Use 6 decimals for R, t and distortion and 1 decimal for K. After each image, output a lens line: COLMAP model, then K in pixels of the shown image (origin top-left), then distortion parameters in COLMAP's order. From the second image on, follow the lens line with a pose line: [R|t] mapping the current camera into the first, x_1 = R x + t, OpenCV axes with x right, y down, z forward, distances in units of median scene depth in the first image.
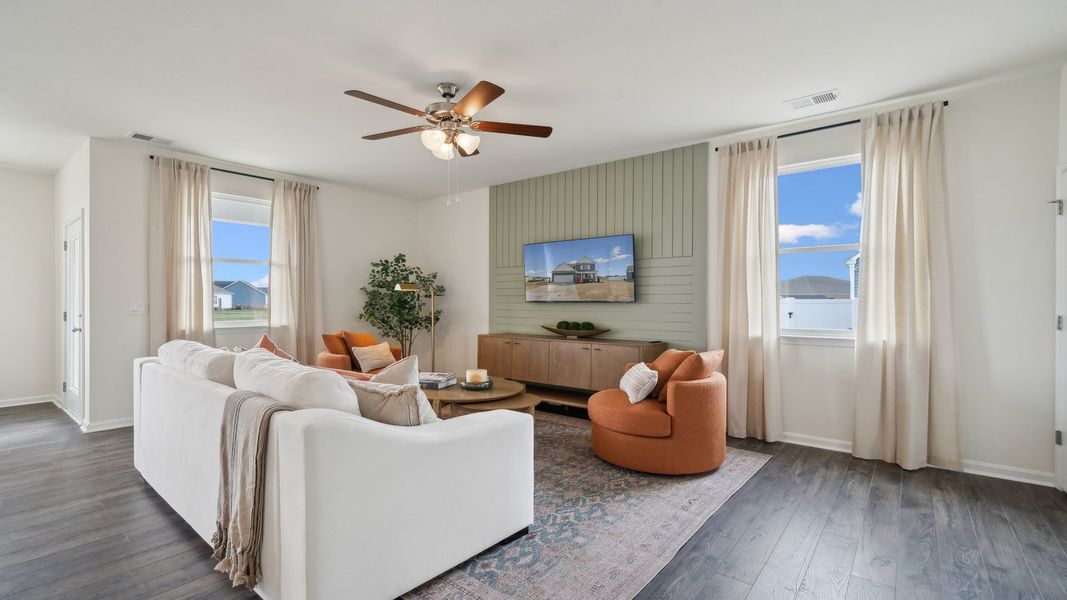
lens RADIAL K [[473.7, 0, 531.6], [0, 473.7, 305.2], [0, 0, 1]] dist [0.001001, -0.000318]
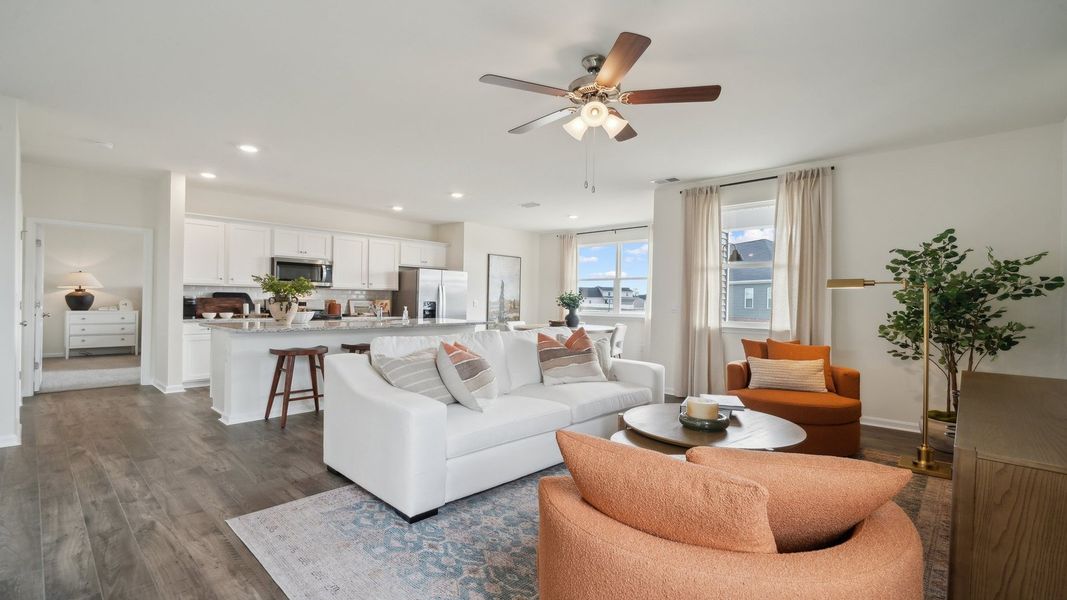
lens RADIAL K [[473.7, 0, 536.4], [0, 473.7, 298.8], [0, 0, 1]] dist [0.001001, -0.000318]
pose [[-0.073424, -0.008222, -0.997267, 0.506726], [-0.022342, 0.999729, -0.006597, -0.001652], [0.997051, 0.021796, -0.073587, 0.680291]]
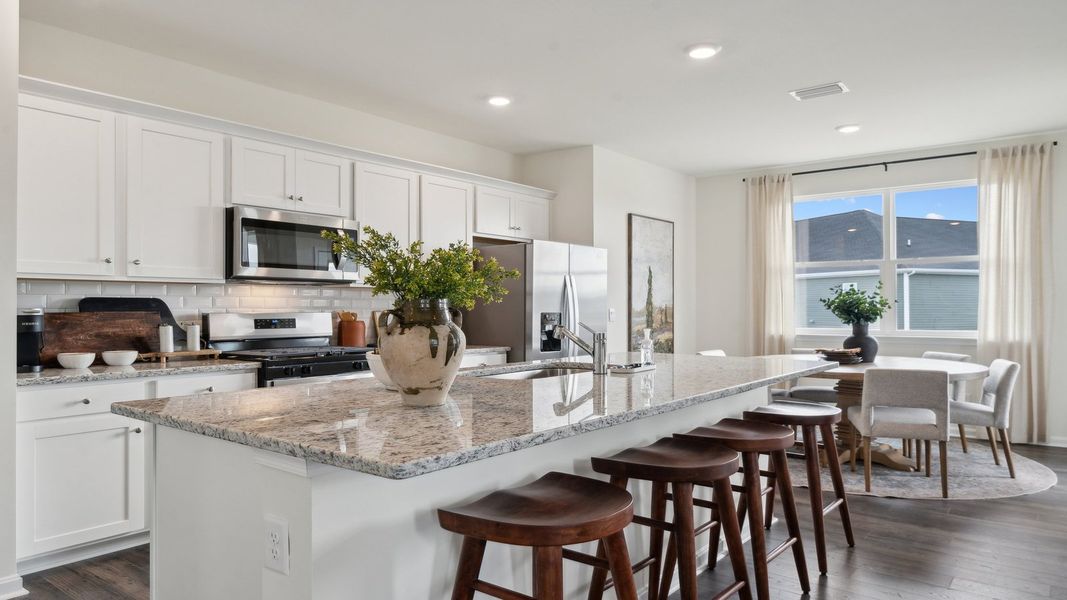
lens RADIAL K [[688.1, 0, 534.9], [0, 688.1, 304.4], [0, 0, 1]] dist [-0.001669, -0.001238]
pose [[0.009554, -0.007207, -0.999928, -0.047763], [-0.007418, 0.999946, -0.007278, 0.000366], [0.999927, 0.007487, 0.009500, 0.122535]]
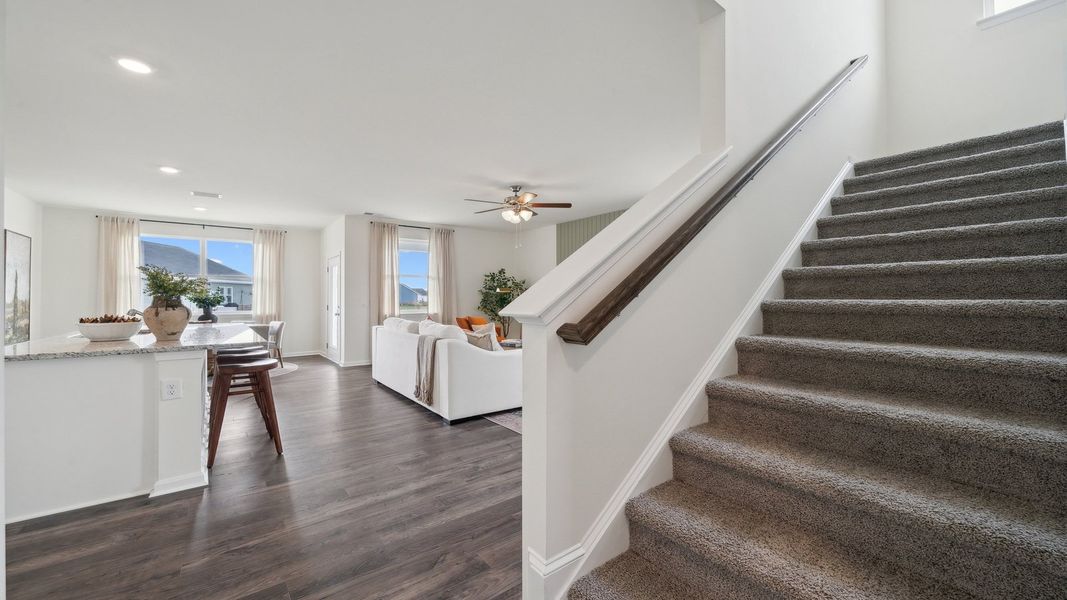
lens RADIAL K [[412.1, 0, 536.3], [0, 412.1, 293.4], [0, 0, 1]] dist [-0.001340, -0.000098]
pose [[0.973584, -0.009805, -0.228117, 0.197208], [0.005166, 0.999768, -0.020924, 0.005758], [0.228270, 0.019193, 0.973409, -0.420984]]
